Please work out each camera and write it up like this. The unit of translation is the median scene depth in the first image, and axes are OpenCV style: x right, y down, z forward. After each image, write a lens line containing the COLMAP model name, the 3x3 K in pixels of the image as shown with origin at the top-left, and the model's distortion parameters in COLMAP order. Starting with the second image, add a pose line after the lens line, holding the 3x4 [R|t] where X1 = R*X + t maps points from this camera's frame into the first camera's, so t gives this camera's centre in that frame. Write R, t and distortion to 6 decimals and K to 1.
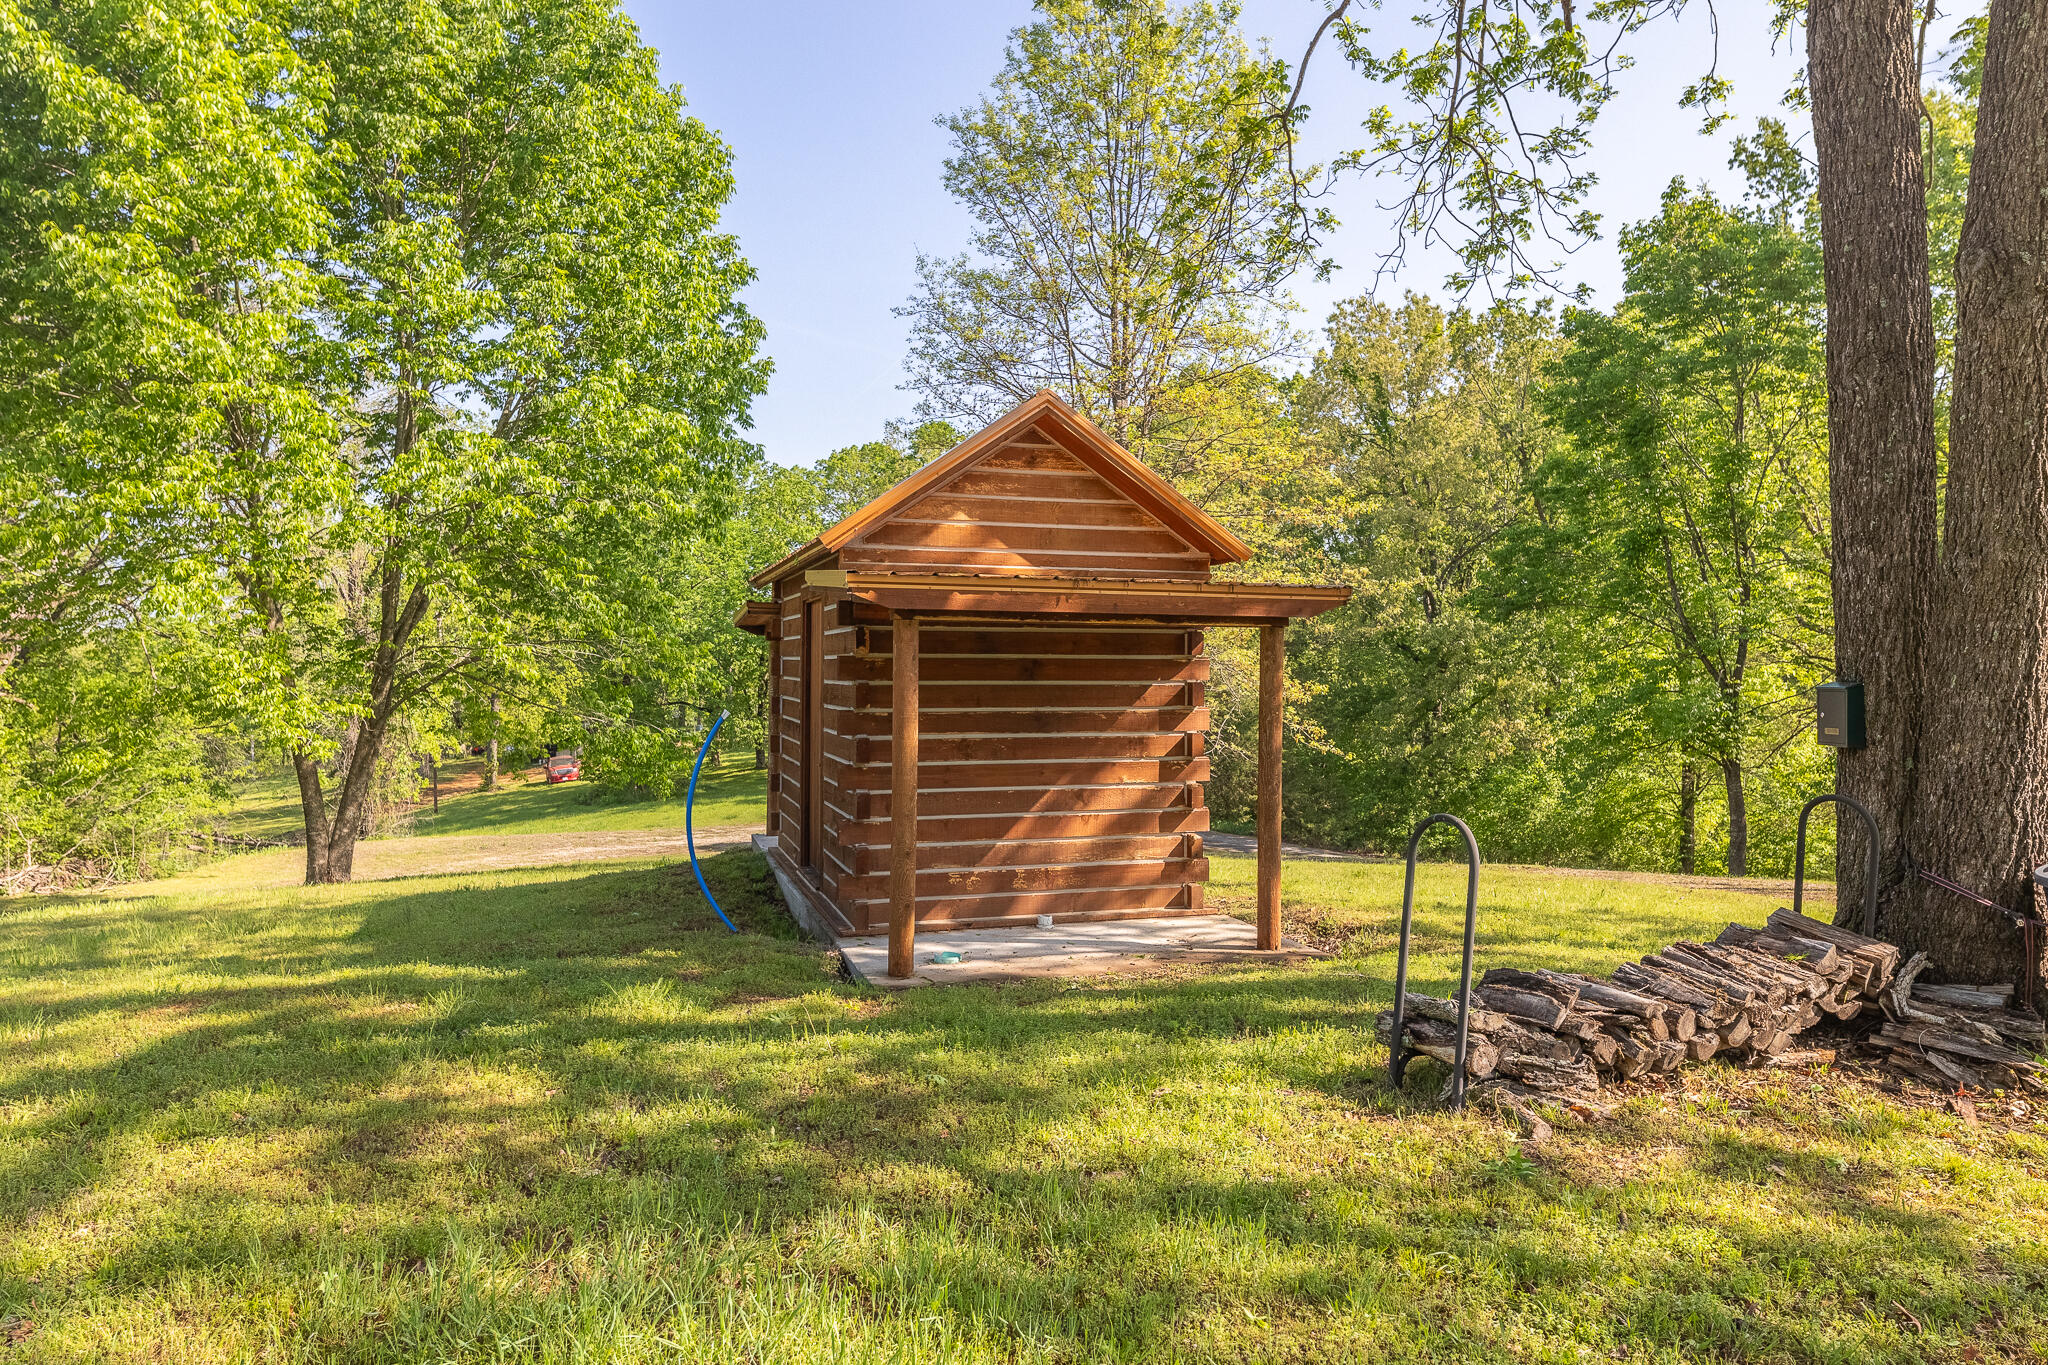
lens RADIAL K [[1275.7, 0, 1024.7], [0, 1275.7, 683.6], [0, 0, 1]] dist [-0.003407, 0.003218]
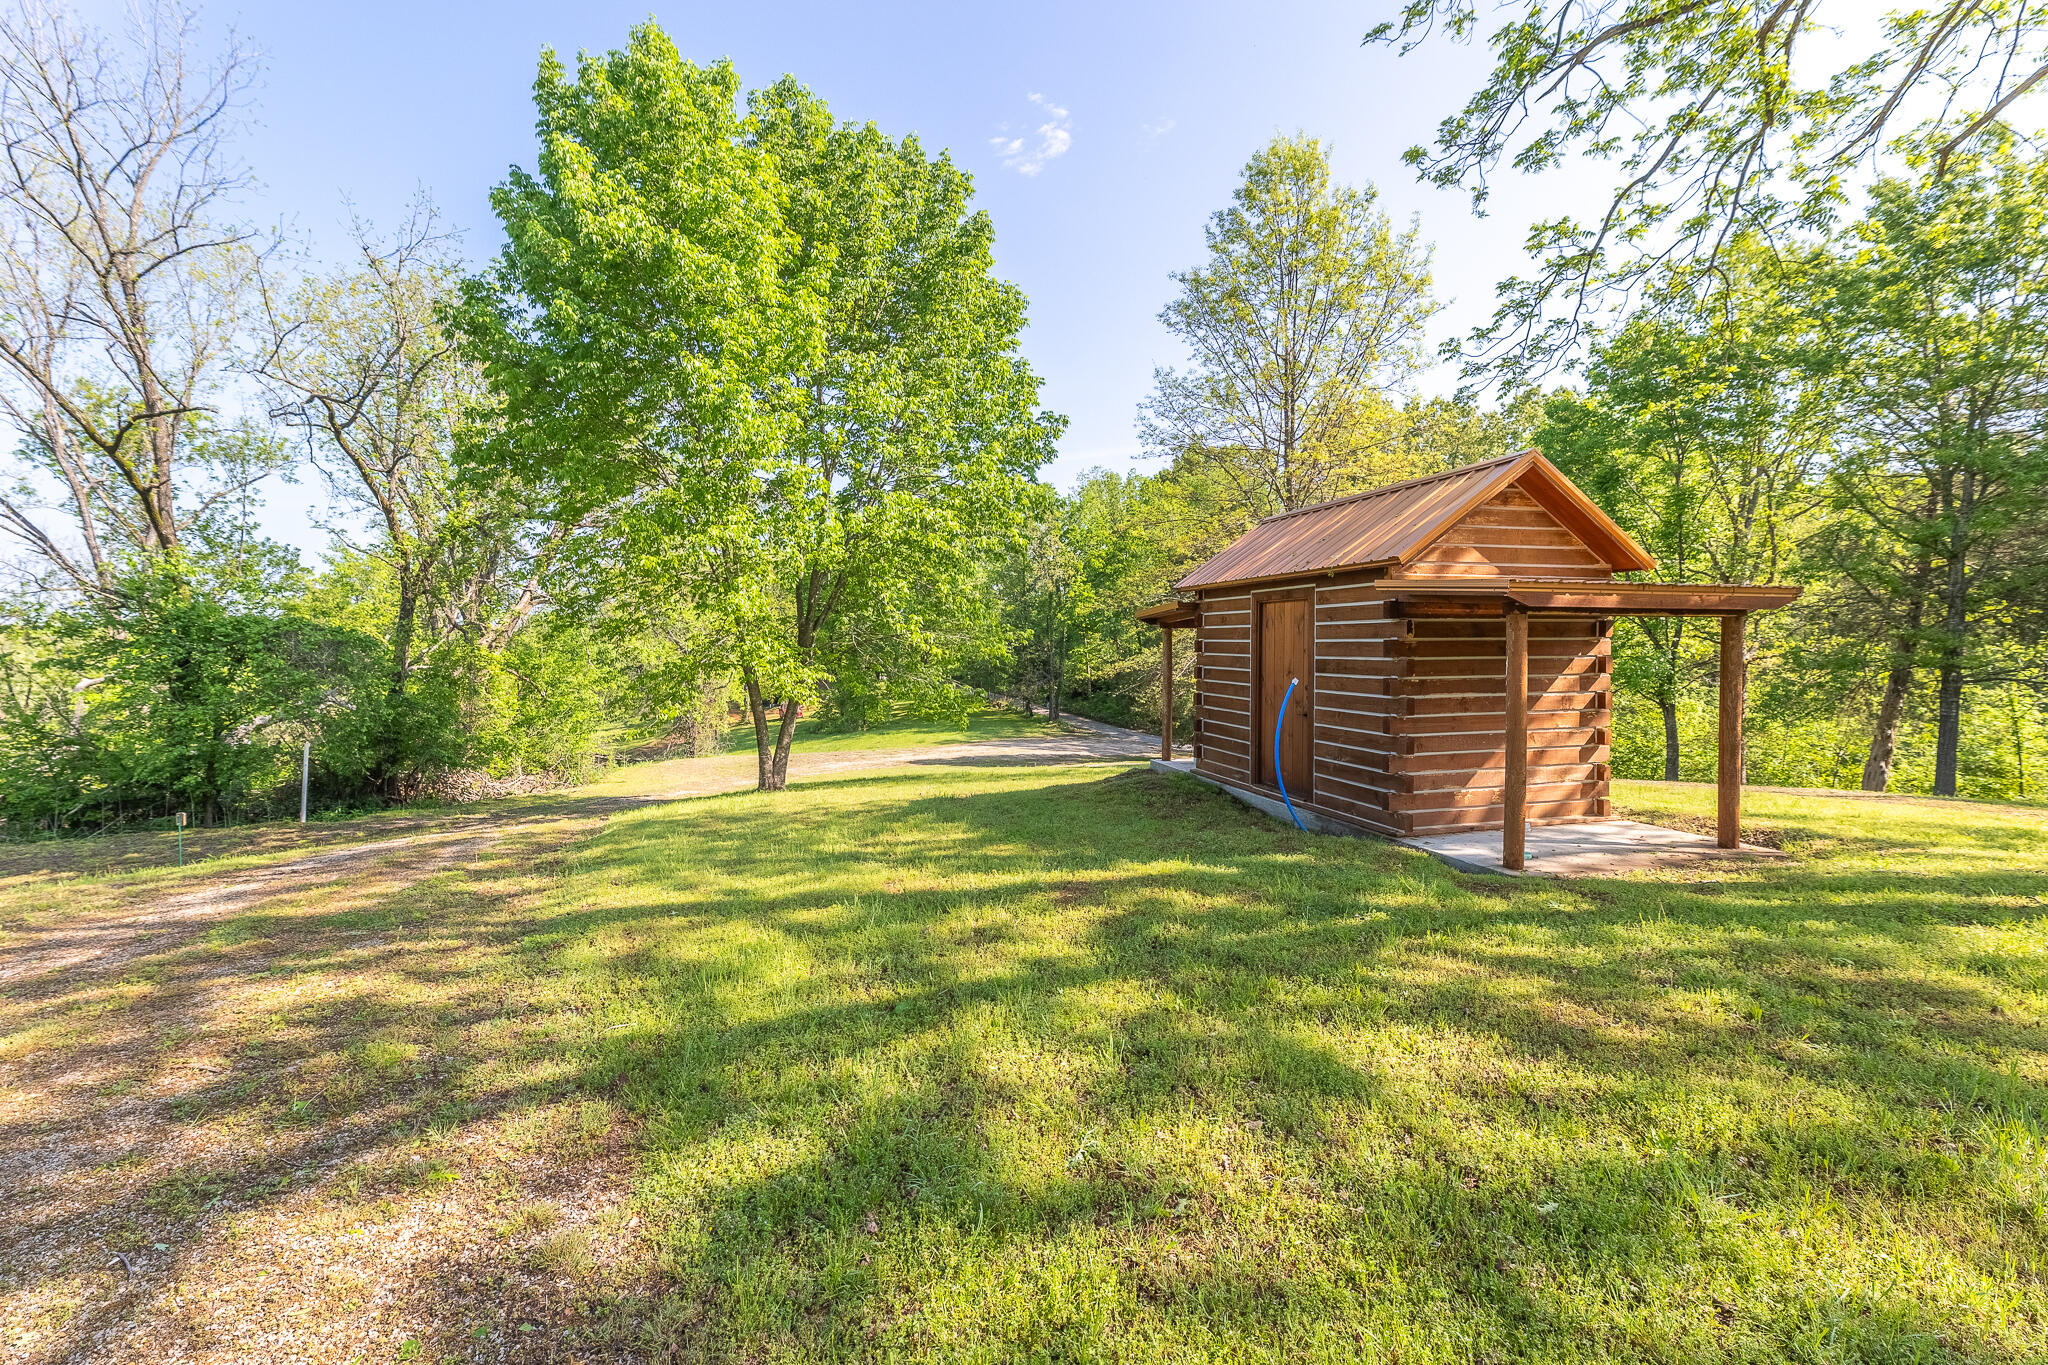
lens RADIAL K [[823.2, 0, 1019.6], [0, 823.2, 674.9], [0, 0, 1]] dist [0.004317, 0.000538]
pose [[0.999087, -0.004378, -0.042487, -0.312264], [0.005404, 0.999696, 0.024069, -0.004041], [0.042369, -0.024277, 0.998807, 0.041148]]
